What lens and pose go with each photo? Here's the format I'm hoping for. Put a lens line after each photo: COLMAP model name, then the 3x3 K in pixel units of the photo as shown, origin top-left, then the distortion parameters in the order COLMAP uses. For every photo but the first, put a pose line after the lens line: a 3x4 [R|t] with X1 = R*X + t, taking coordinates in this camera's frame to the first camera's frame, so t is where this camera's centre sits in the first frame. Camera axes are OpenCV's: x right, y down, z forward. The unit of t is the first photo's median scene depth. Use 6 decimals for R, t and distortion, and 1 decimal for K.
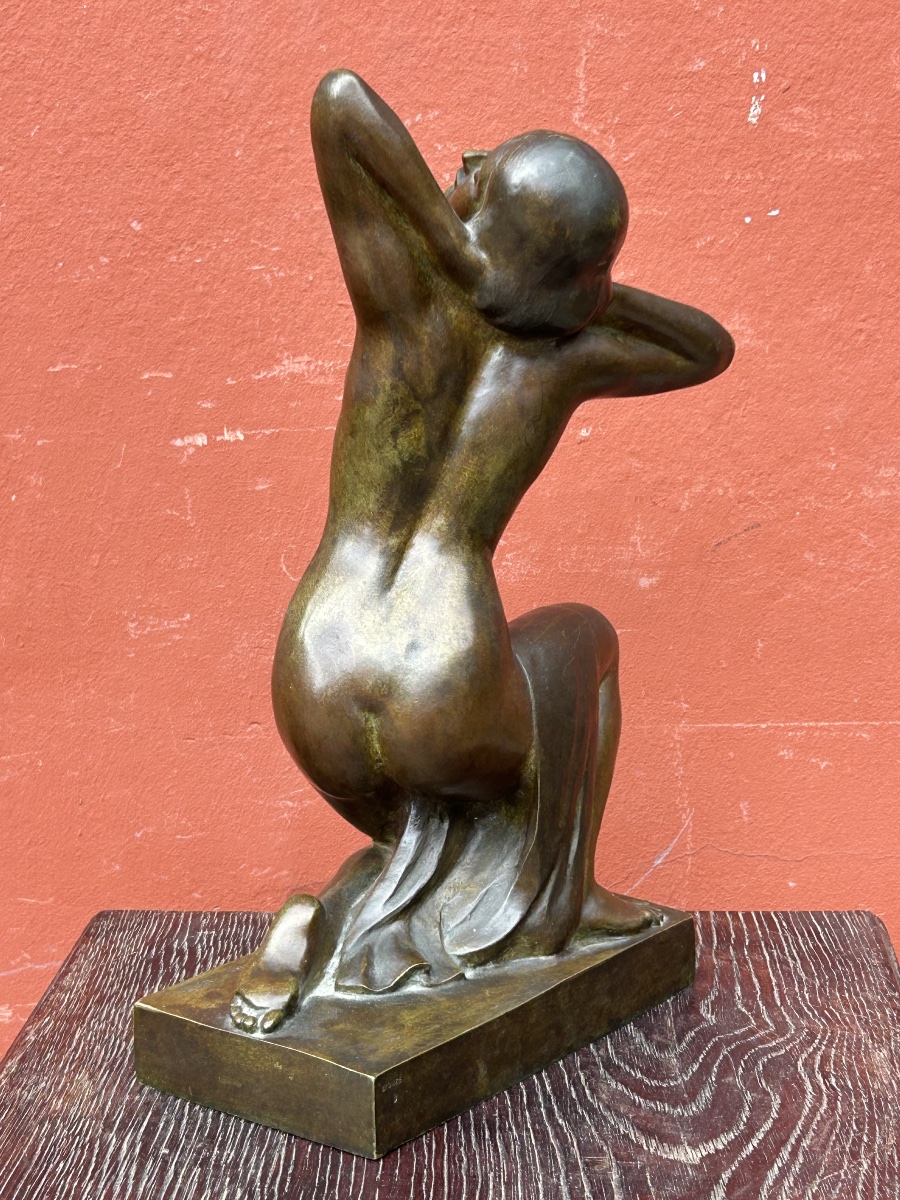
lens RADIAL K [[2430.6, 0, 460.3], [0, 2430.6, 658.0], [0, 0, 1]] dist [0.098652, 0.000000]
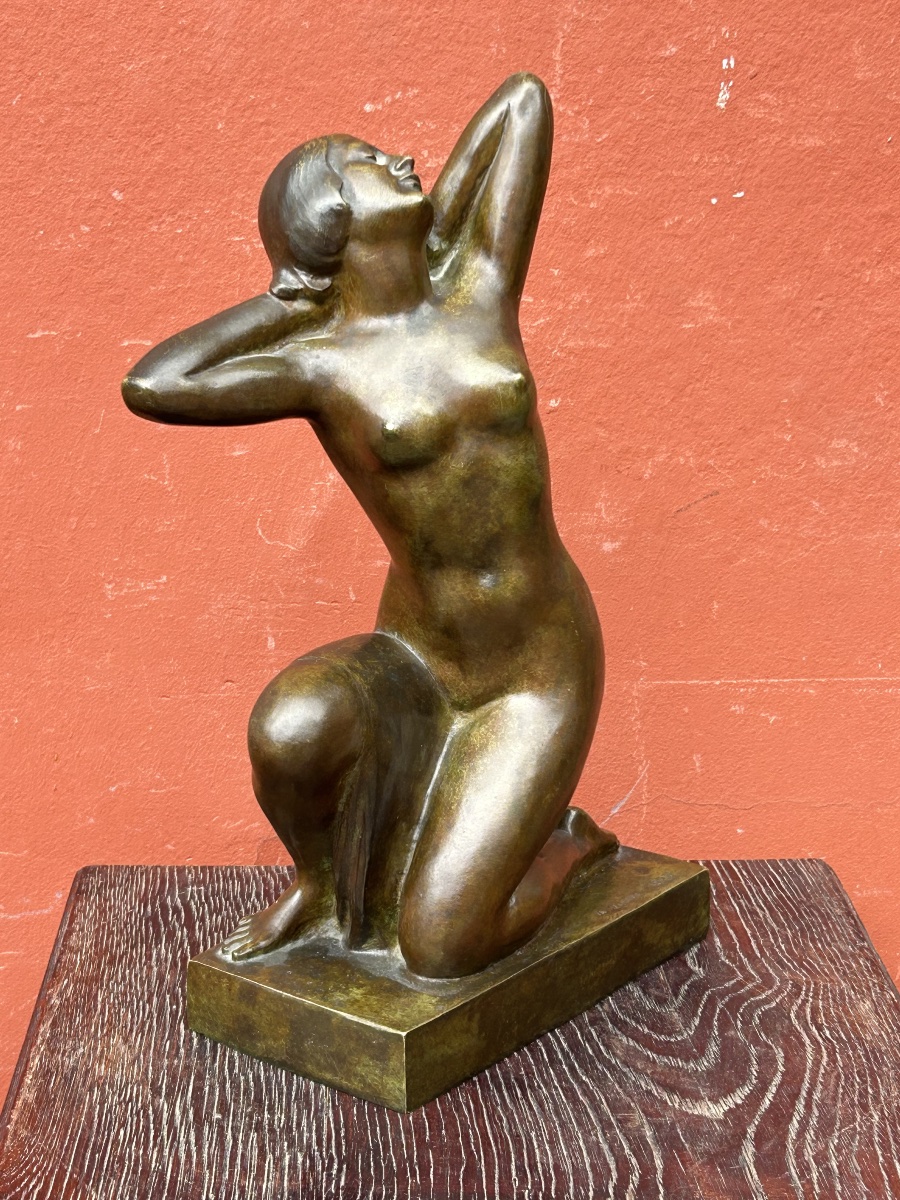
lens RADIAL K [[2430.6, 0, 446.8], [0, 2430.6, 657.9], [0, 0, 1]] dist [0.098652, 0.000000]
pose [[0.994741, -0.003852, 0.102352, -0.102101], [-0.001877, 0.998440, 0.055810, -0.042448], [-0.102407, -0.055709, 0.993181, -0.033275]]
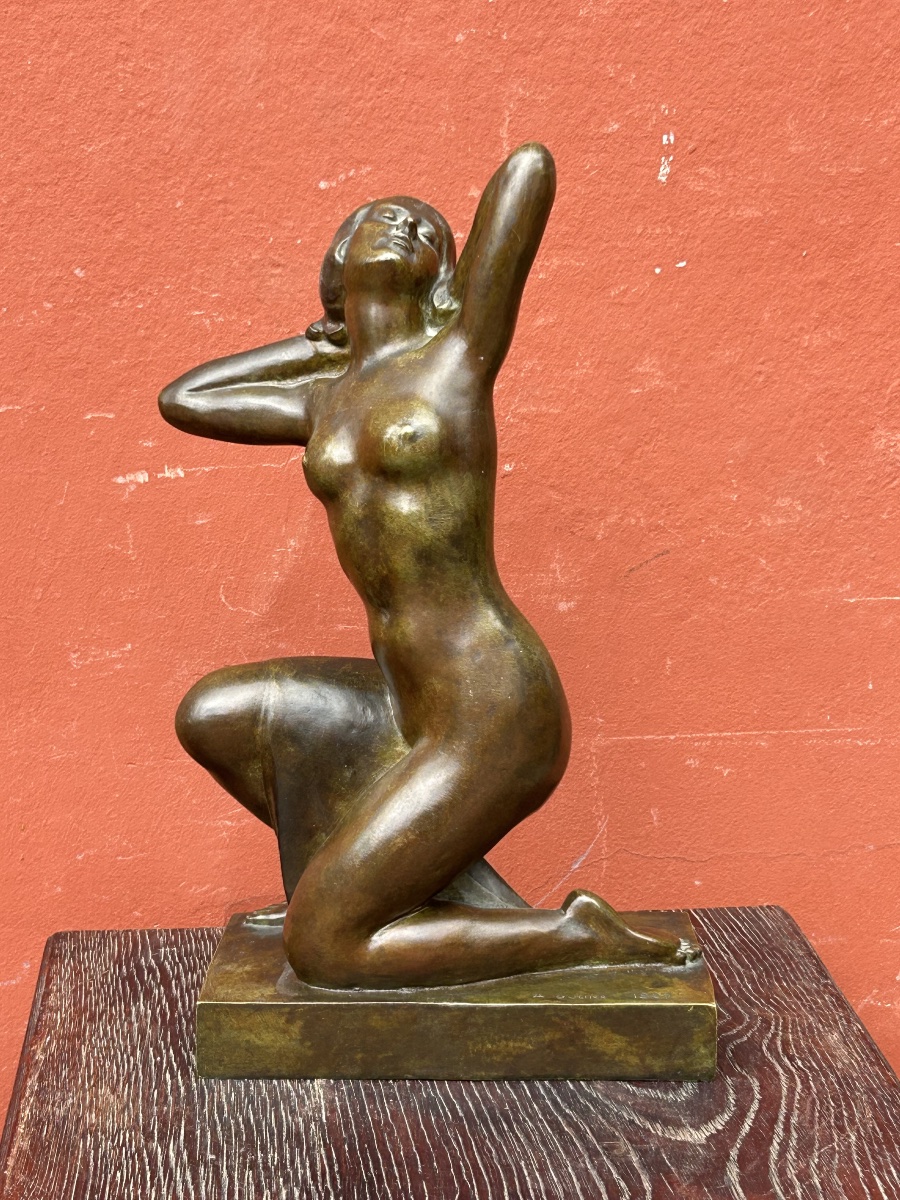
lens RADIAL K [[2465.0, 0, 463.5], [0, 2465.0, 658.0], [0, 0, 1]] dist [0.108328, 0.000000]
pose [[0.988255, -0.020567, 0.151423, -0.135337], [0.019815, 0.999783, 0.006473, -0.016655], [-0.151523, -0.003396, 0.988448, -0.068742]]
